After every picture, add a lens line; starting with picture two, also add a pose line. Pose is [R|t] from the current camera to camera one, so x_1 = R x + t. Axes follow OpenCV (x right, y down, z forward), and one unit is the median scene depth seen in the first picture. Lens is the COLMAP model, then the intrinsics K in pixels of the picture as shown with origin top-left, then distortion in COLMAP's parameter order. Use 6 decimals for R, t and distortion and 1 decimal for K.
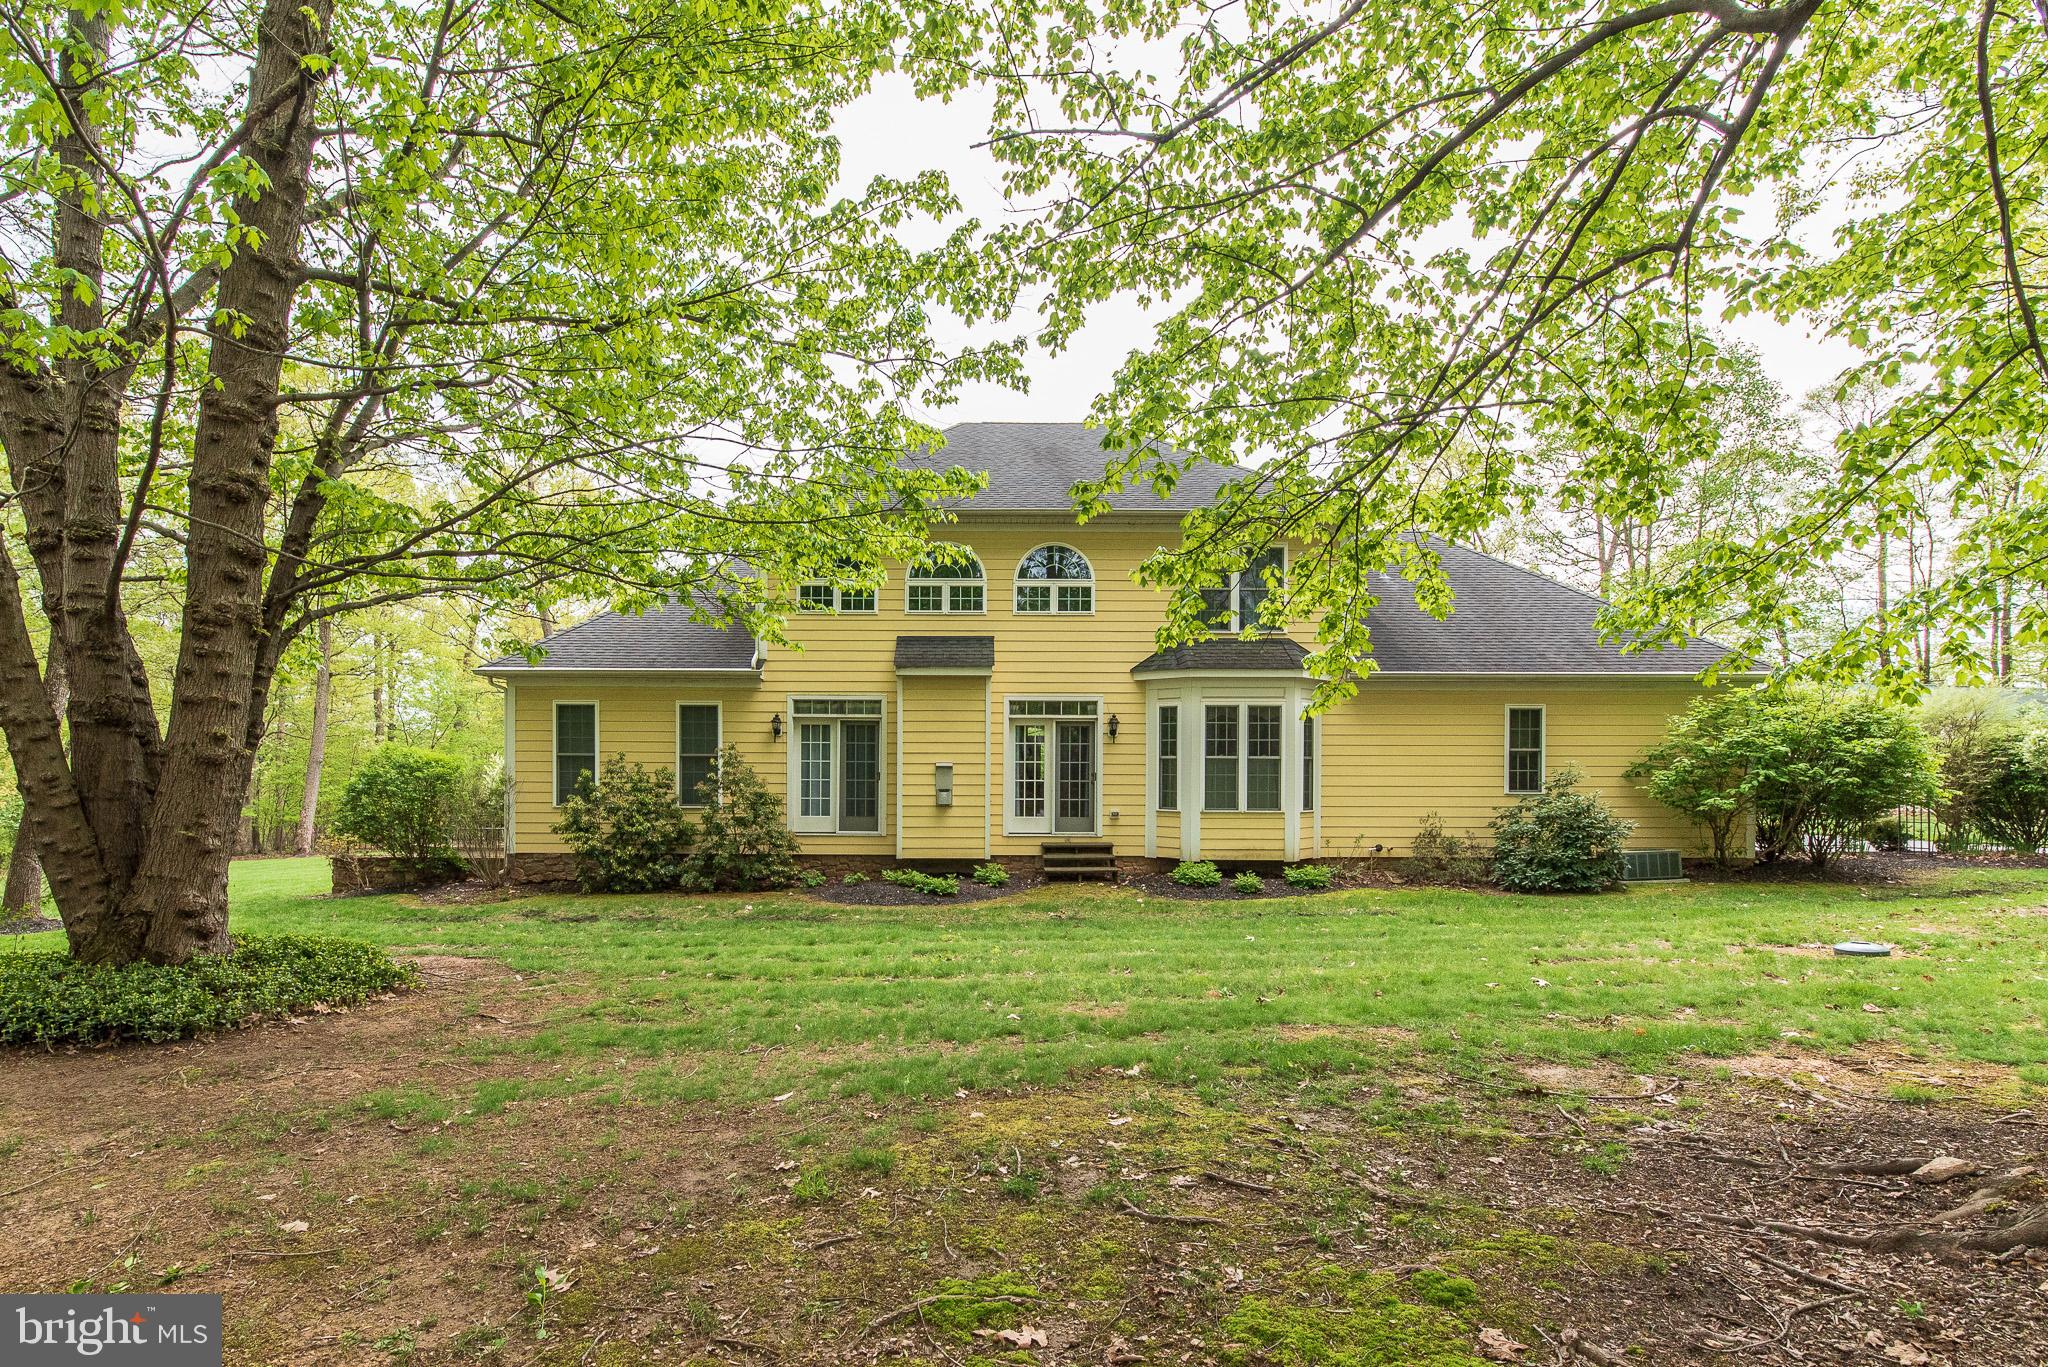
lens RADIAL K [[859.2, 0, 1020.3], [0, 859.2, 792.2], [0, 0, 1]] dist [0.001289, 0.000001]
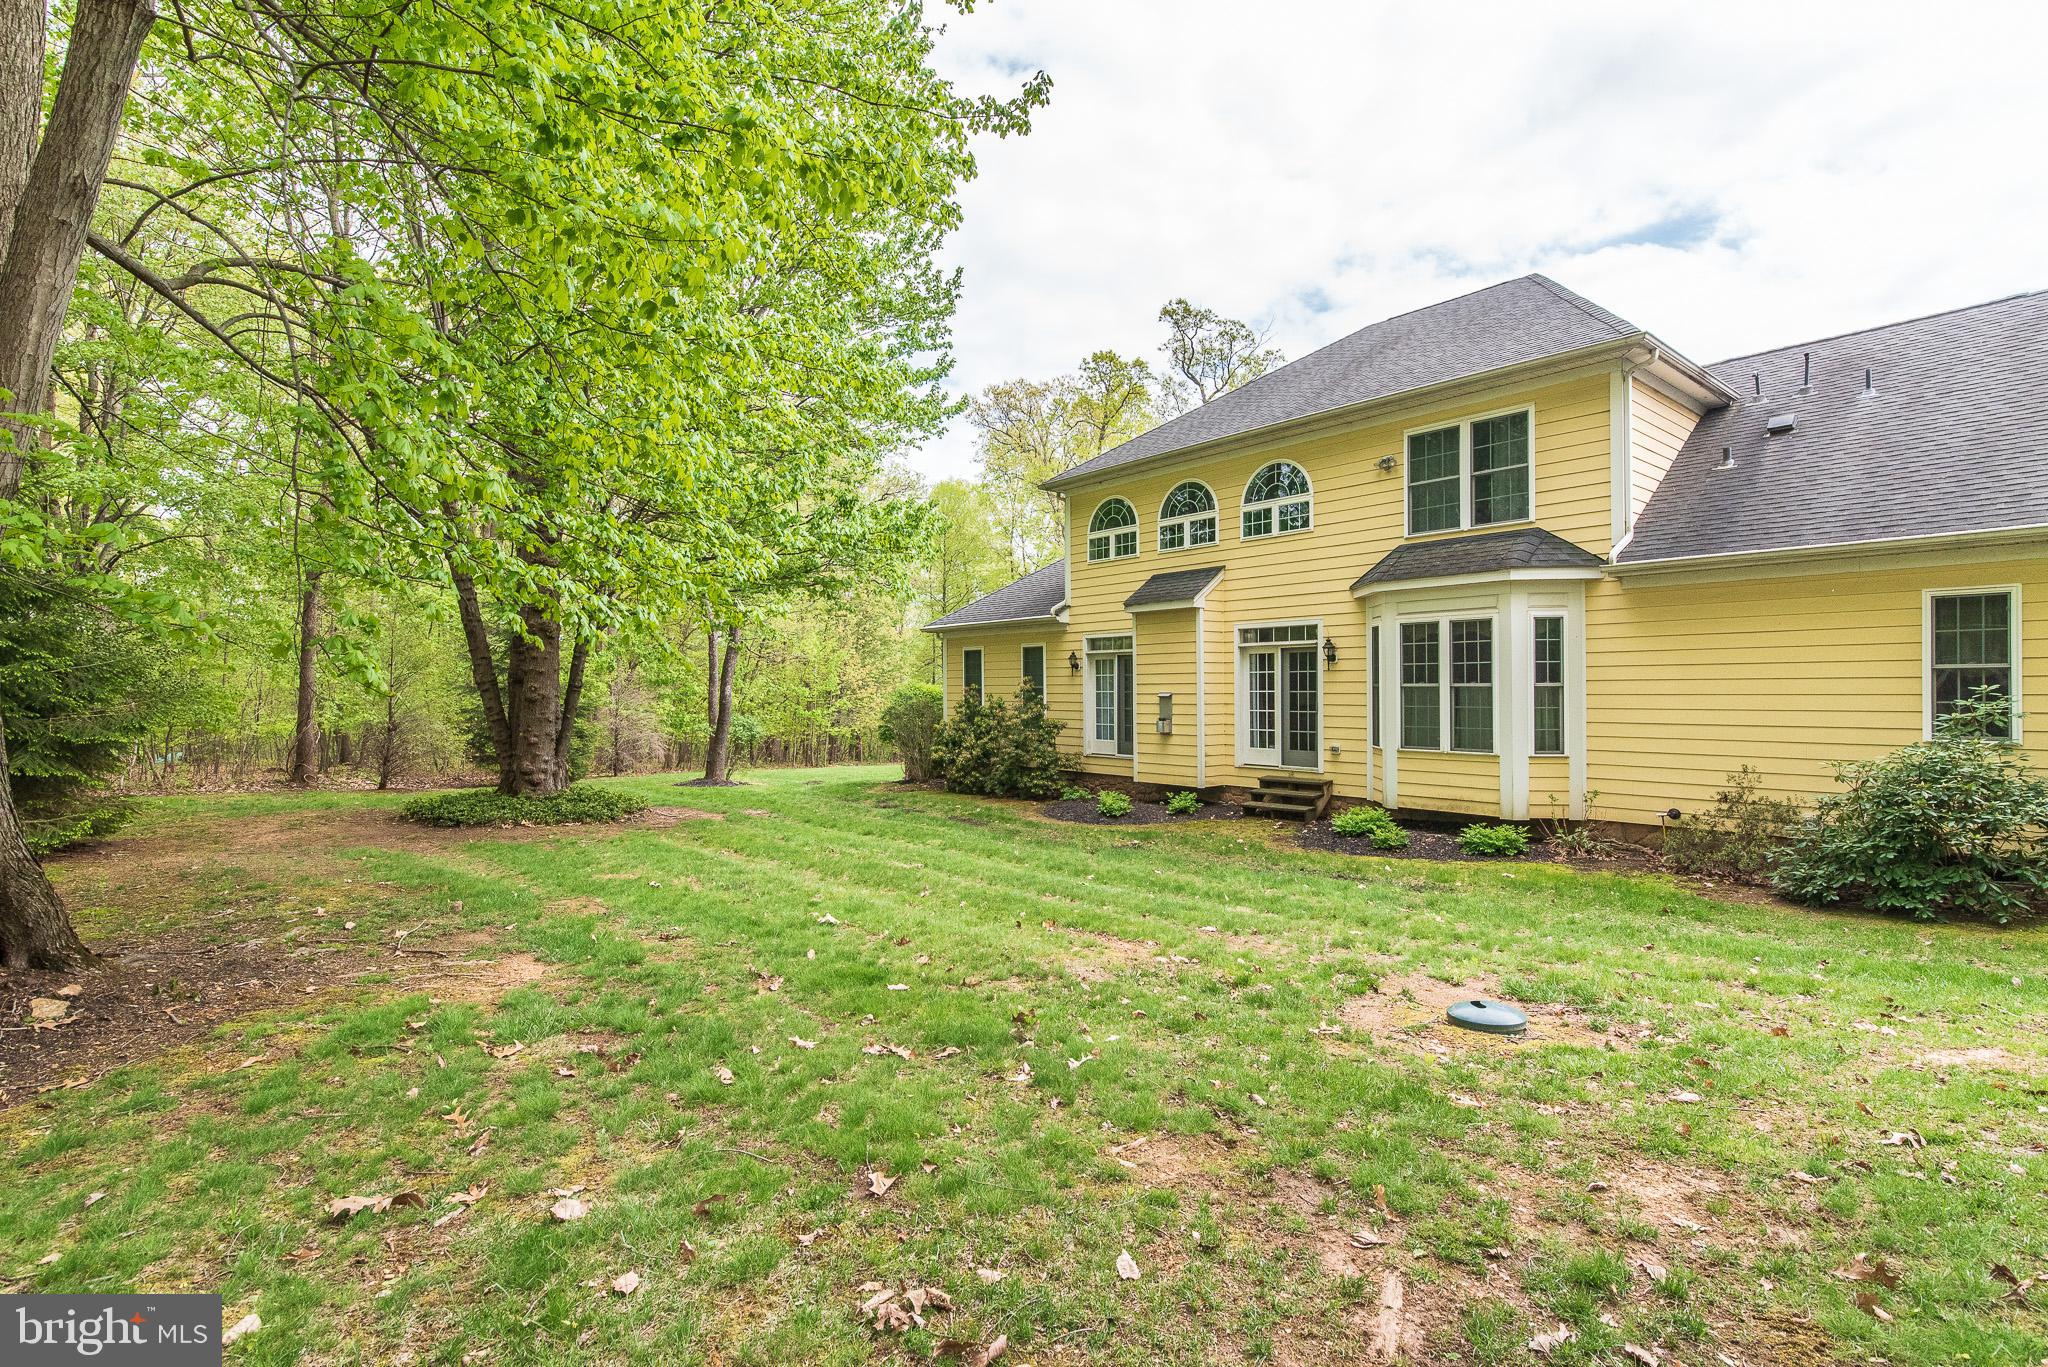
lens RADIAL K [[967.1, 0, 989.8], [0, 967.1, 687.1], [0, 0, 1]] dist [-0.002484, -0.000546]
pose [[0.624871, -0.009222, -0.780674, 0.675959], [-0.008970, 0.999779, -0.018990, -0.016830], [0.780676, 0.018869, 0.624650, 0.090048]]
